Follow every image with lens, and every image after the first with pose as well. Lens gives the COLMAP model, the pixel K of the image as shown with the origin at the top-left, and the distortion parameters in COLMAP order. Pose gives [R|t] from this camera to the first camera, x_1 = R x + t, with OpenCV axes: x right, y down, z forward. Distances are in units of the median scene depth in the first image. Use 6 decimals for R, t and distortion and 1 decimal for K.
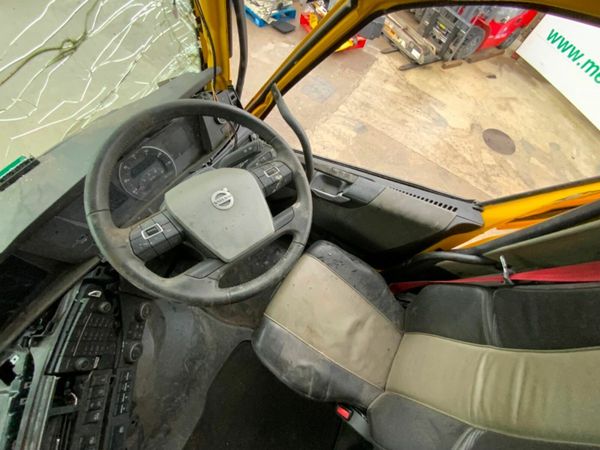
lens RADIAL K [[243.6, 0, 300.0], [0, 243.6, 225.0], [0, 0, 1]] dist [-0.000118, -0.000256]
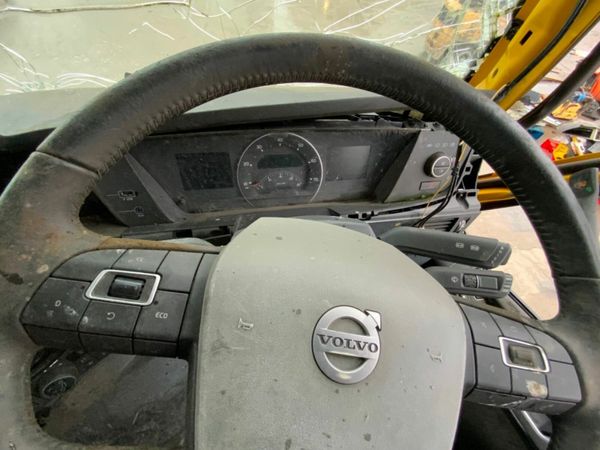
lens RADIAL K [[243.6, 0, 300.0], [0, 243.6, 225.0], [0, 0, 1]] dist [-0.000118, -0.000256]
pose [[0.680031, 0.581486, -0.446578, -0.226420], [-0.667313, 0.743200, -0.048442, -0.116678], [0.303729, 0.330950, 0.893432, 0.488482]]
